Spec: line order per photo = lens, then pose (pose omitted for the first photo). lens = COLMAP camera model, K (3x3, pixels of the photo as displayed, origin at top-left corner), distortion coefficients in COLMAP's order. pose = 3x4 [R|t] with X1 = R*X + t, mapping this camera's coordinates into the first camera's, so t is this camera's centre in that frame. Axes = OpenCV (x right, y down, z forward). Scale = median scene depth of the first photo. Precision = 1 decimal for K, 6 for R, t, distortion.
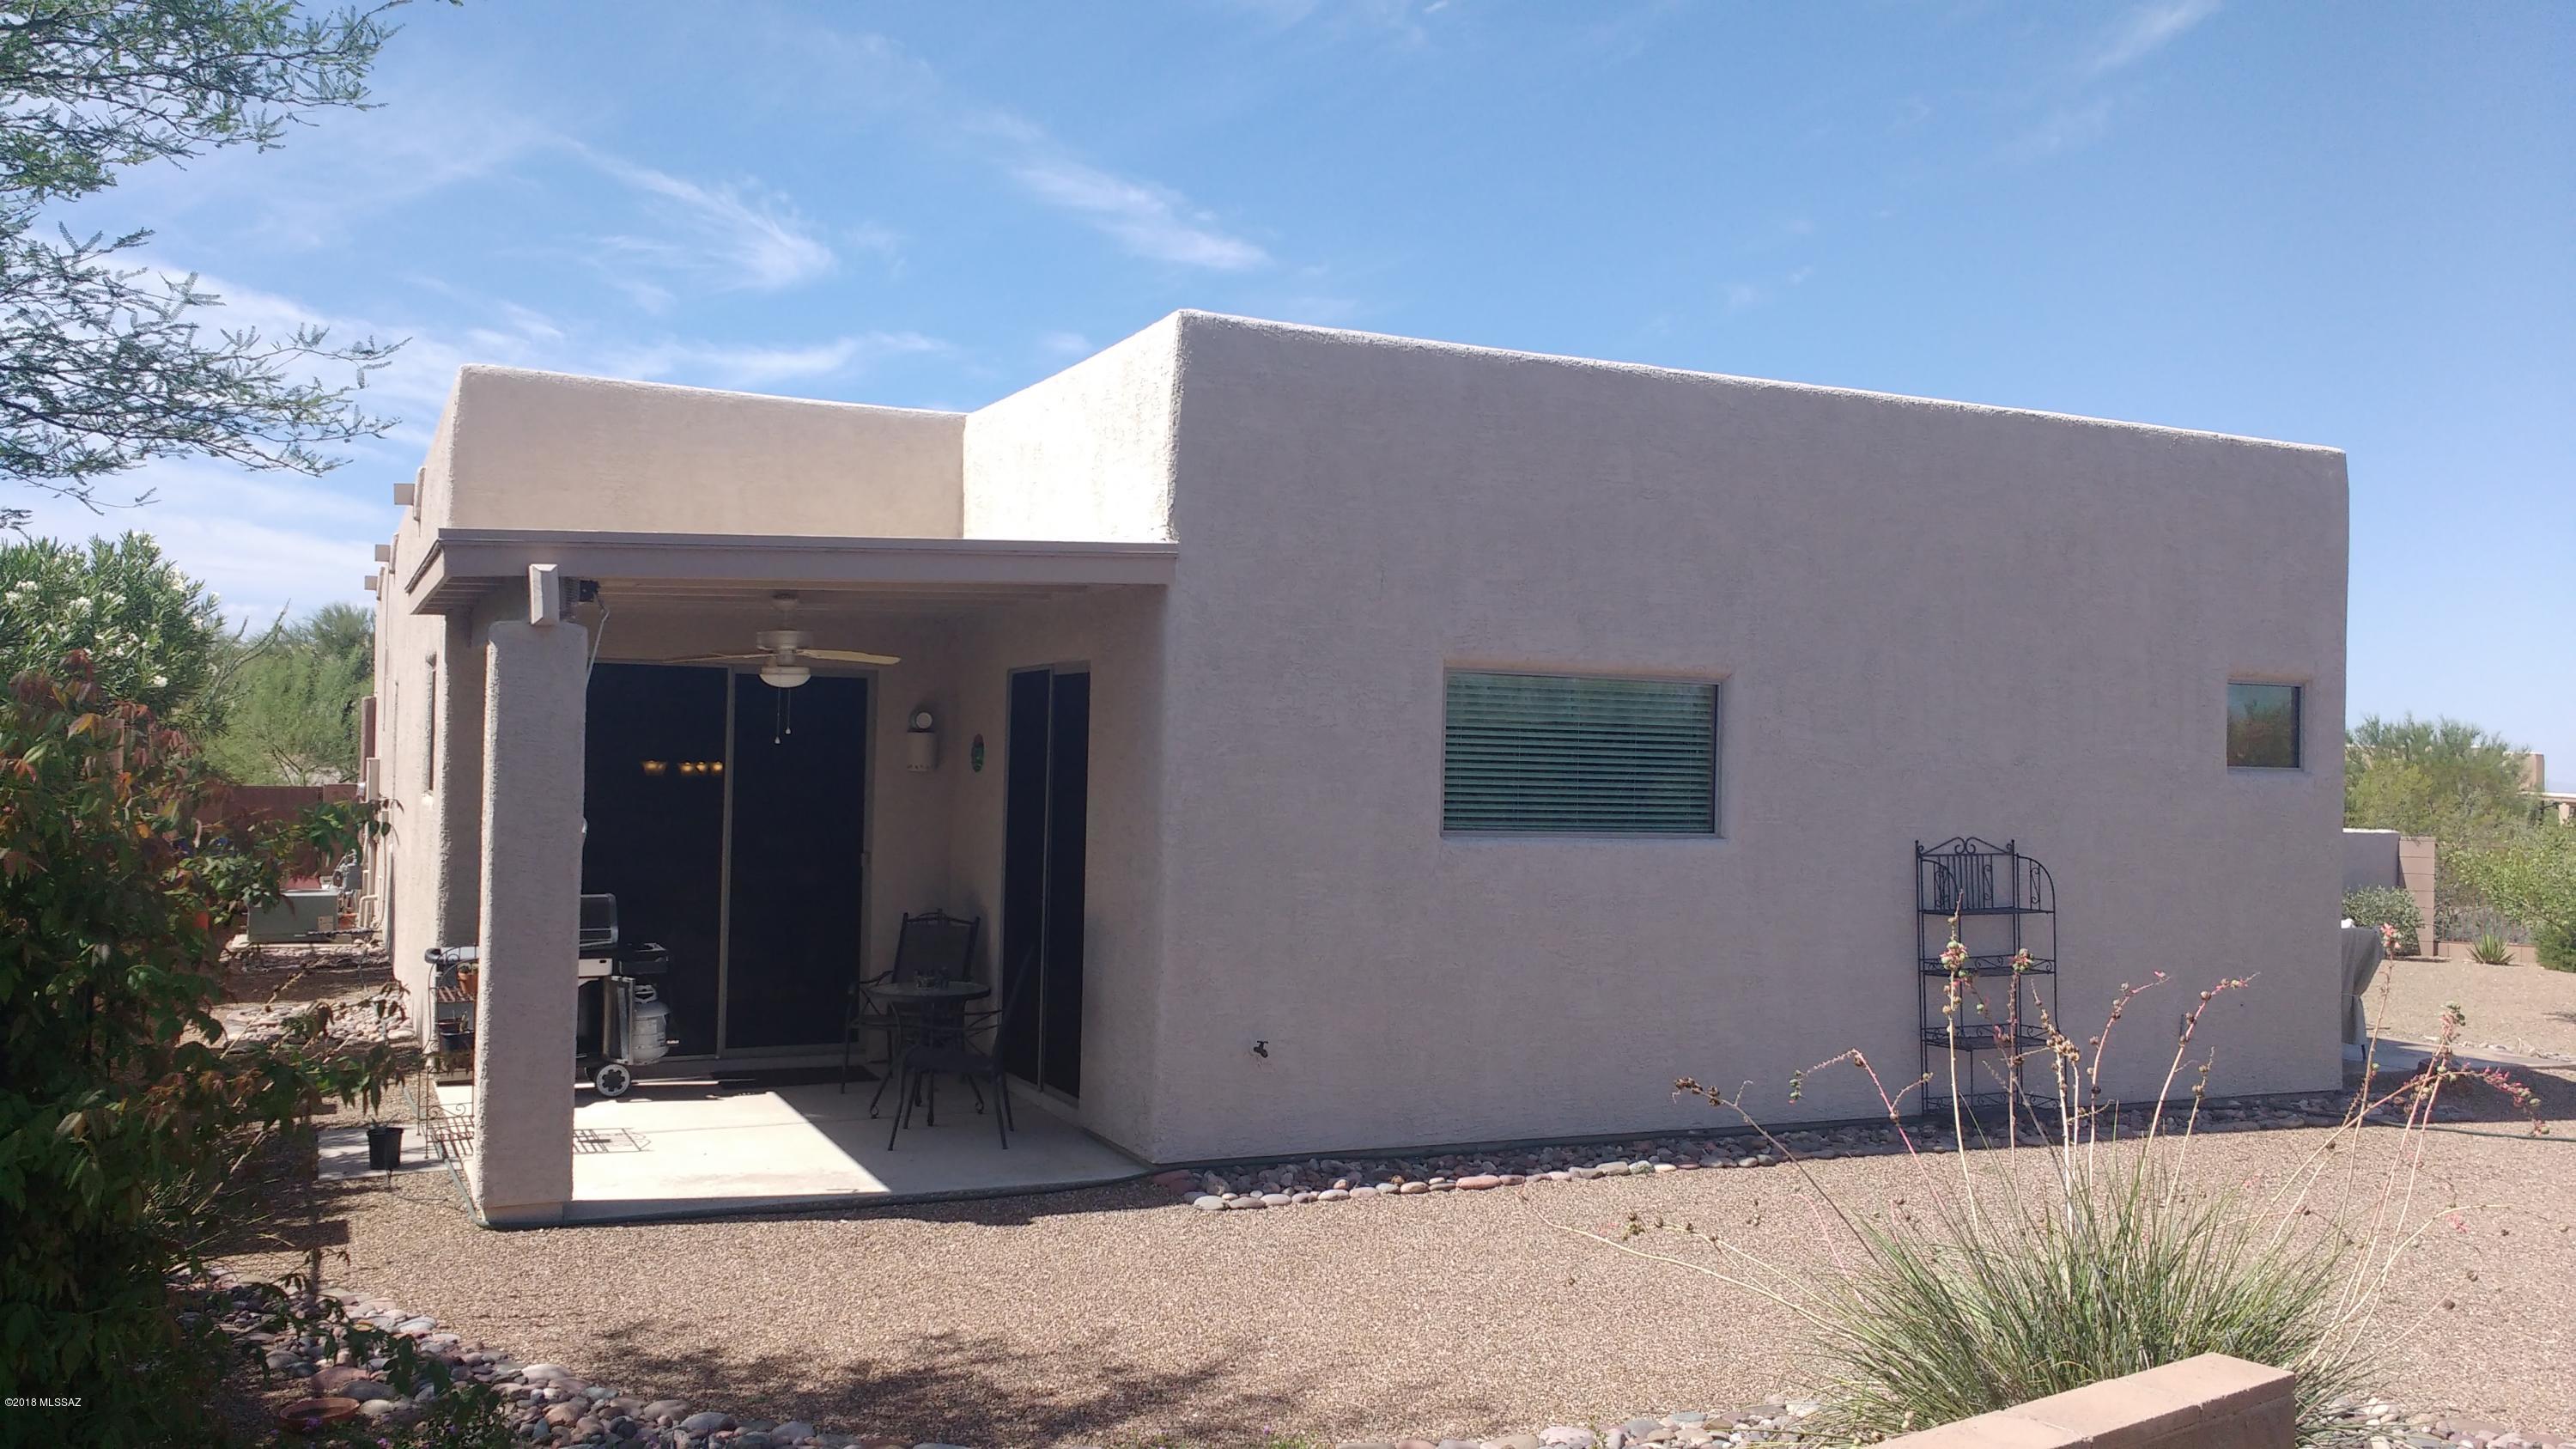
lens RADIAL K [[2009.7, 0, 1279.7], [0, 2009.7, 726.2], [0, 0, 1]] dist [0.127424, -0.196703]
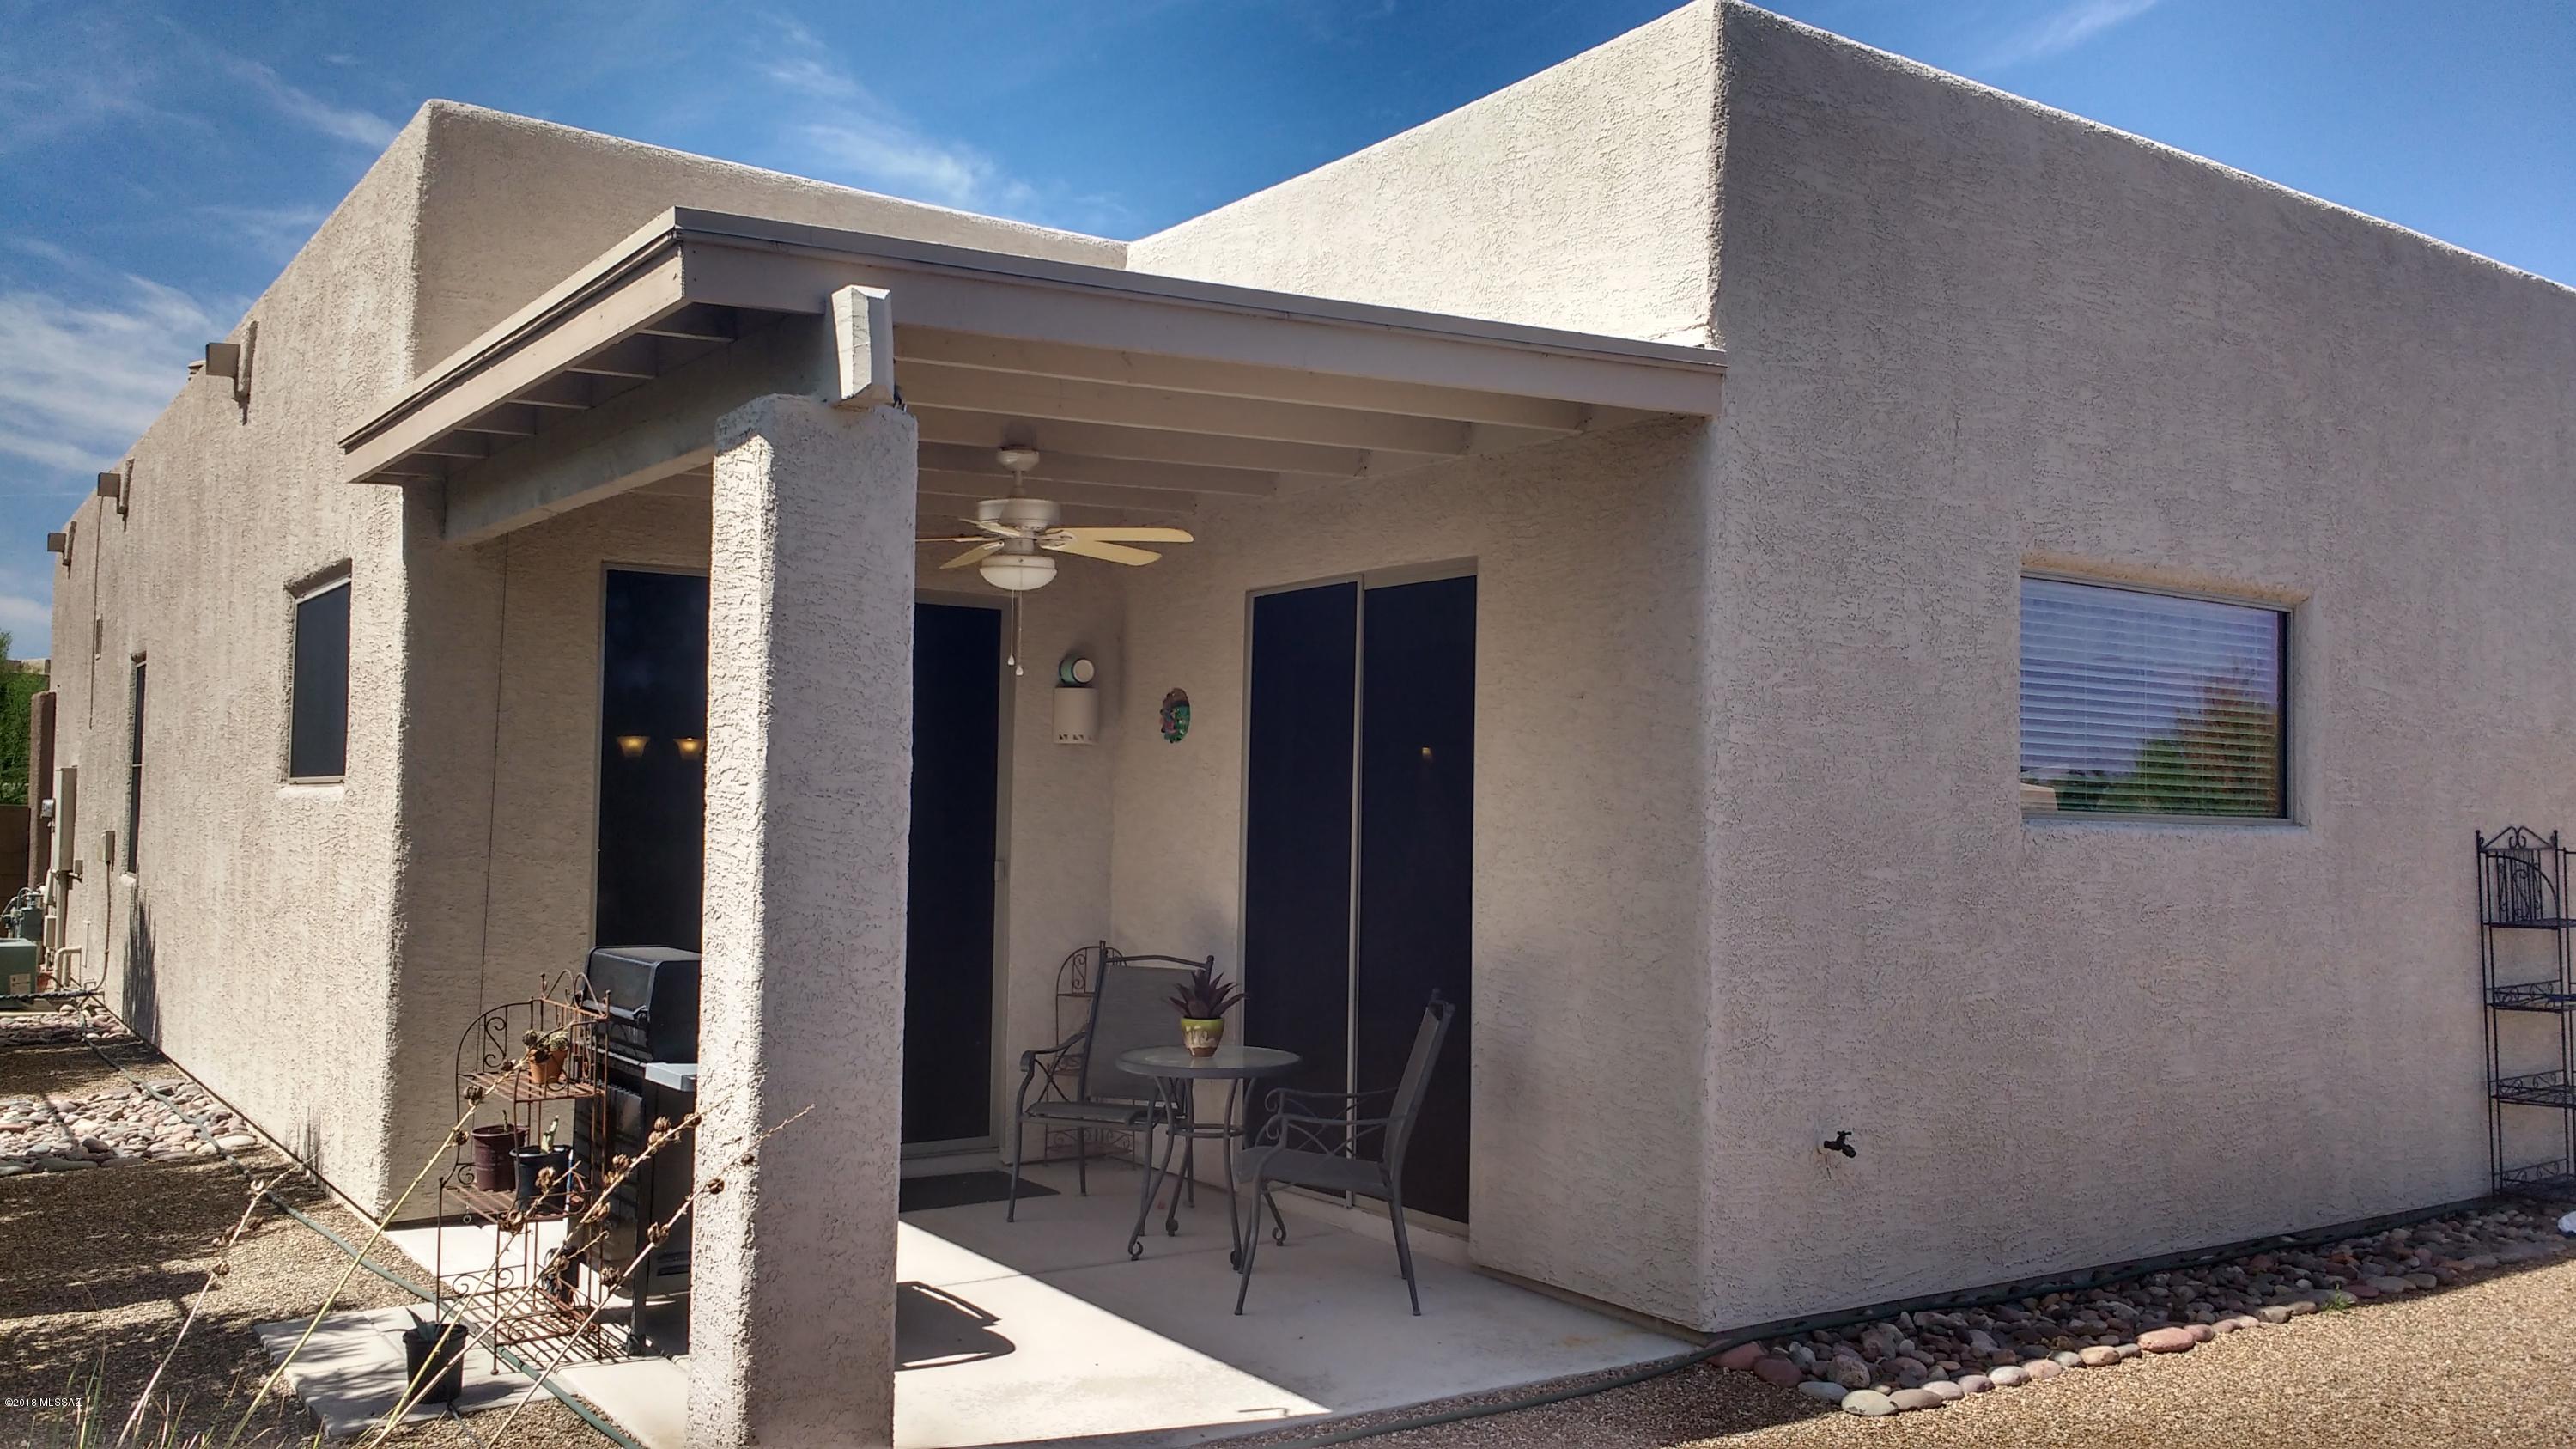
lens RADIAL K [[2009.7, 0, 1279.7], [0, 2009.7, 726.2], [0, 0, 1]] dist [0.127424, -0.196703]
pose [[0.985875, 0.004184, 0.167433, -0.195214], [-0.000282, 0.999728, -0.023320, 0.028077], [-0.167485, 0.022943, 0.985608, 0.257839]]
